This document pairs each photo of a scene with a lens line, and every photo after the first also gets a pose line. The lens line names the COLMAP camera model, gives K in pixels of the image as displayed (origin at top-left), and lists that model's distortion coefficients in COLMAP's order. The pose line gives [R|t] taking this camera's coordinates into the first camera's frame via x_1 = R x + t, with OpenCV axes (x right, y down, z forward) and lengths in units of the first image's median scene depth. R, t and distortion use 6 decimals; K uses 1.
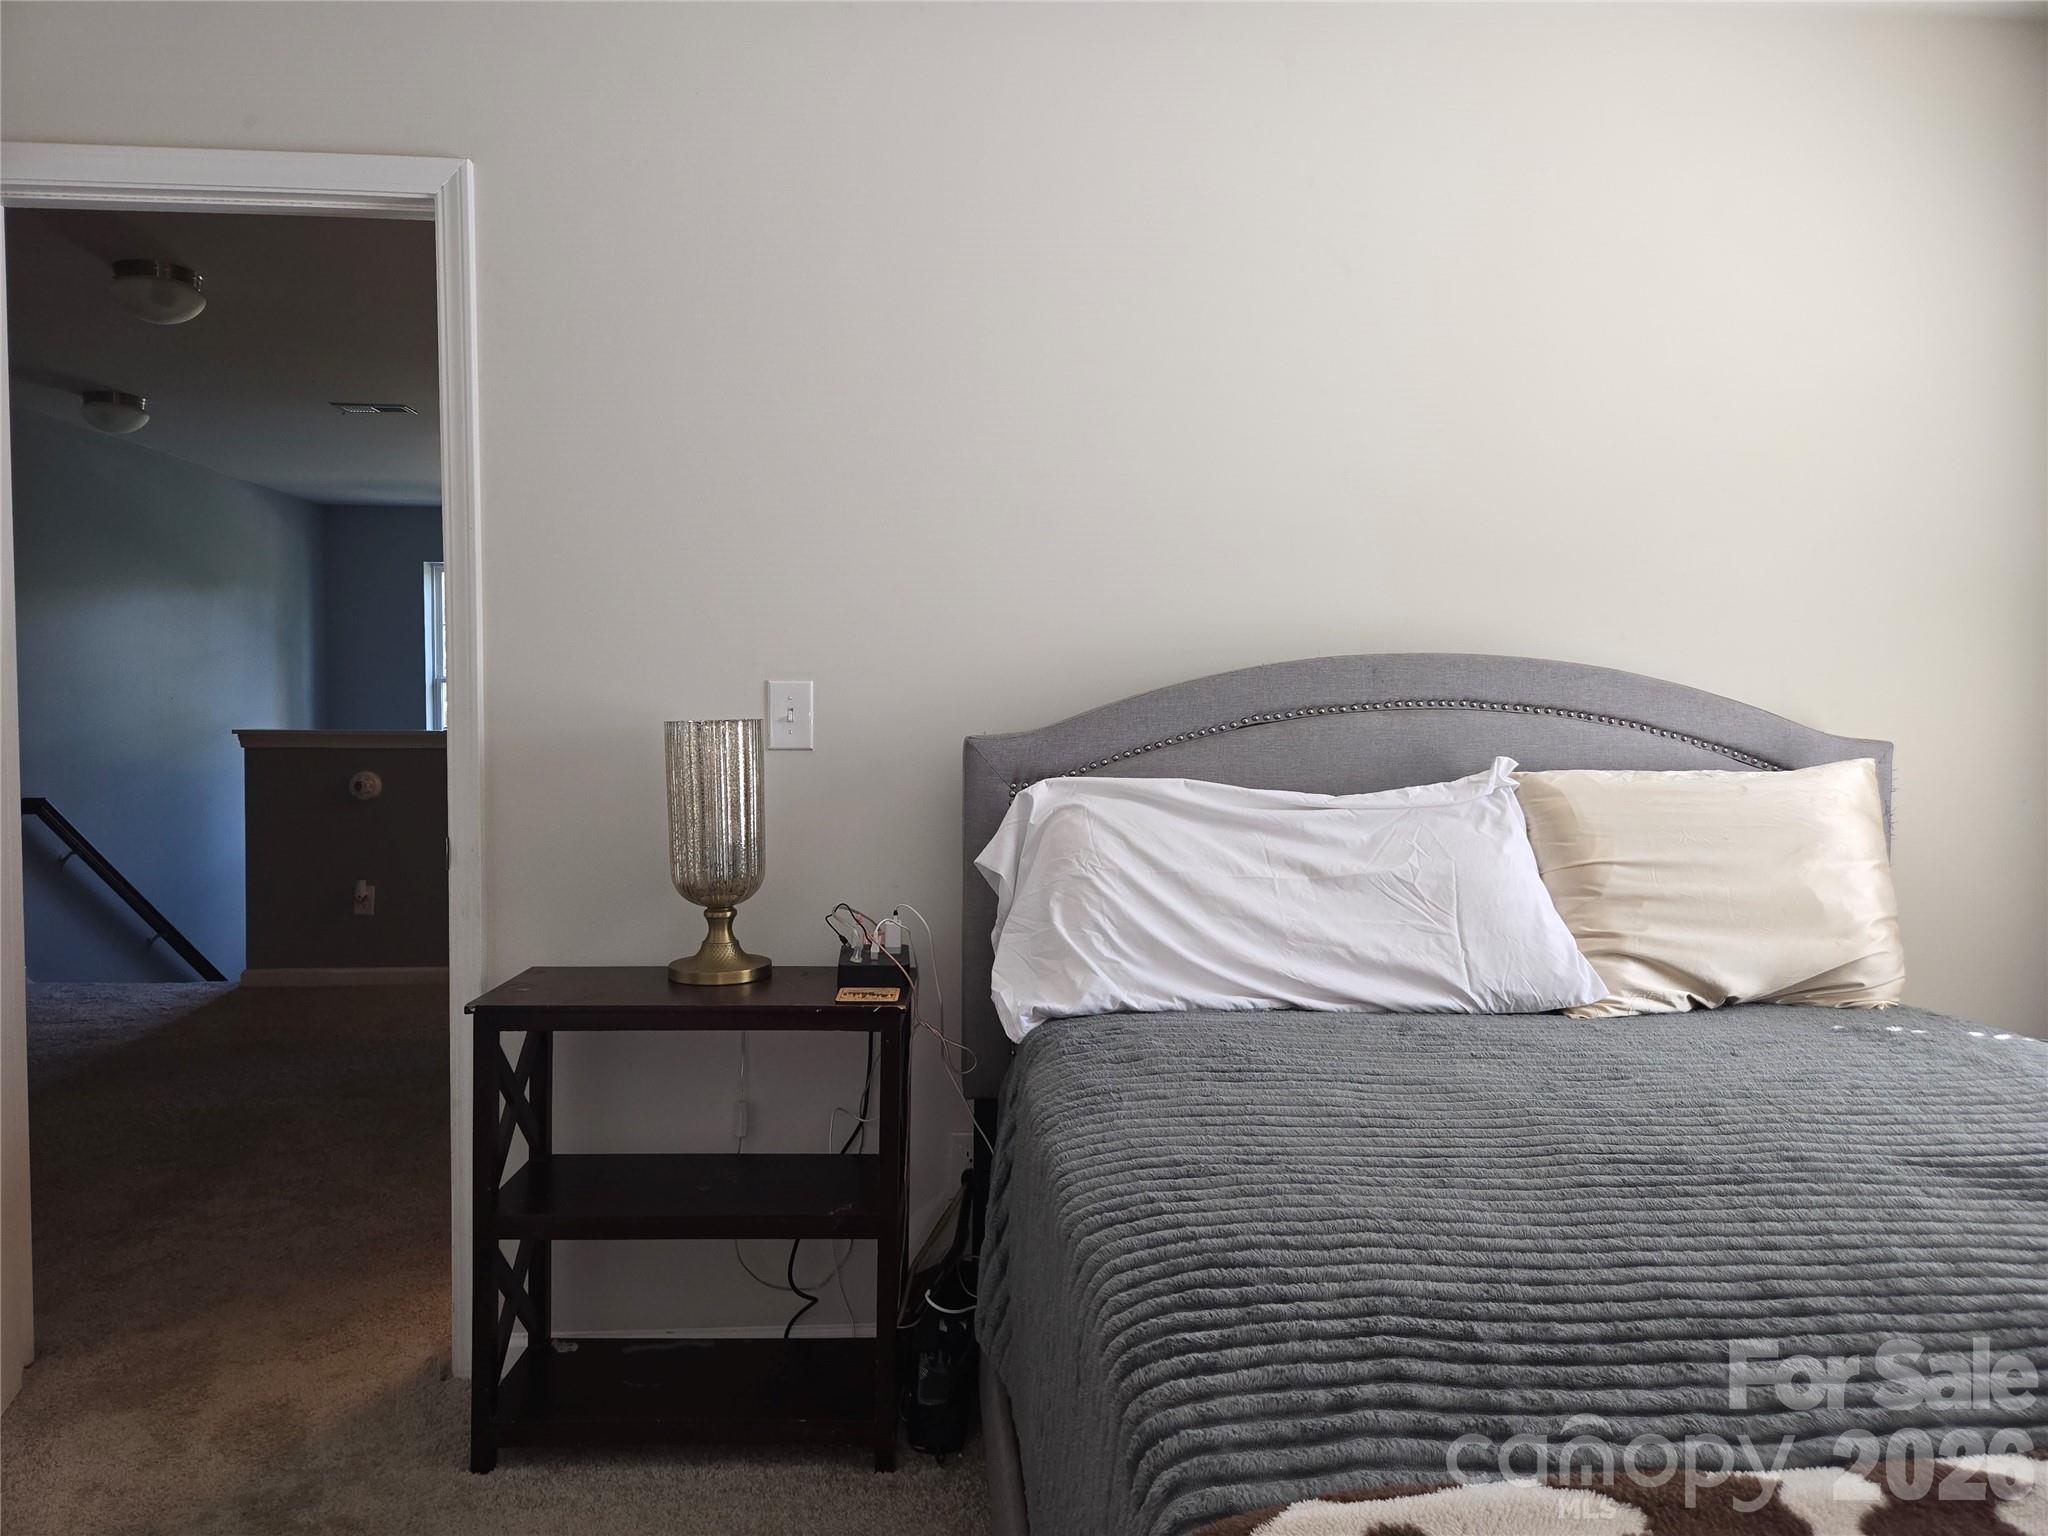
lens RADIAL K [[1372.4, 0, 1037.3], [0, 1372.4, 766.3], [0, 0, 1]] dist [0.062164, -0.052623]
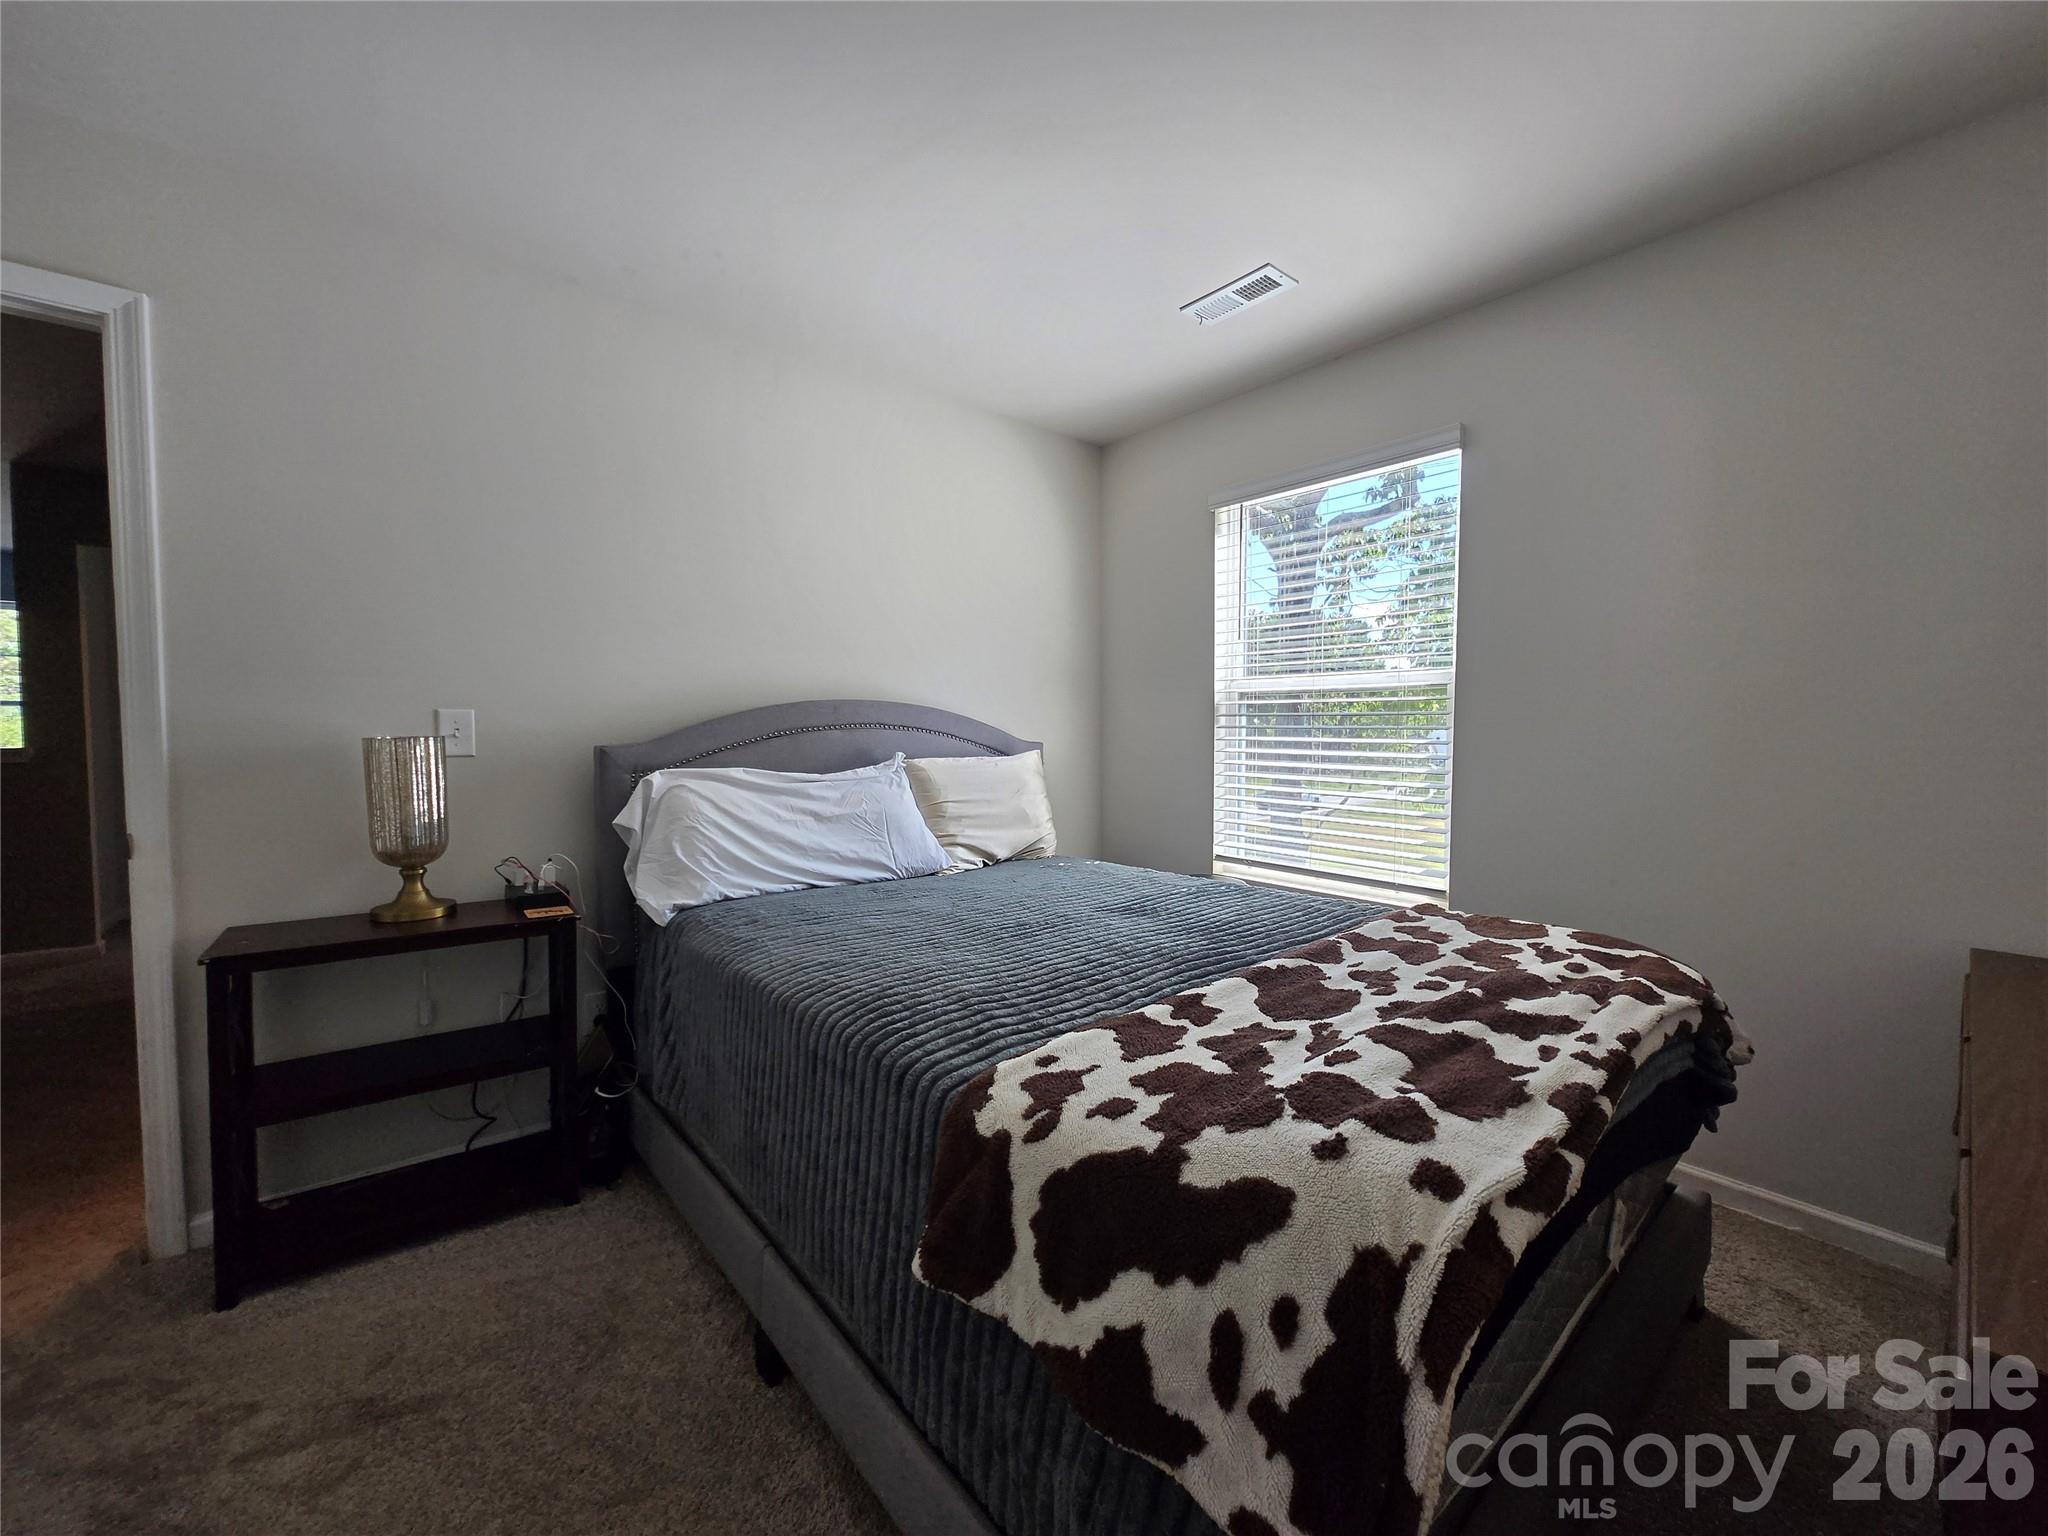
lens RADIAL K [[799.9, 0, 1018.6], [0, 799.9, 766.3], [0, 0, 1]] dist [-0.005525, 0.000581]
pose [[0.808239, -0.029245, 0.588127, -0.216266], [0.025041, 0.999569, 0.015291, 0.000486], [-0.588321, 0.002368, 0.808624, -0.047732]]
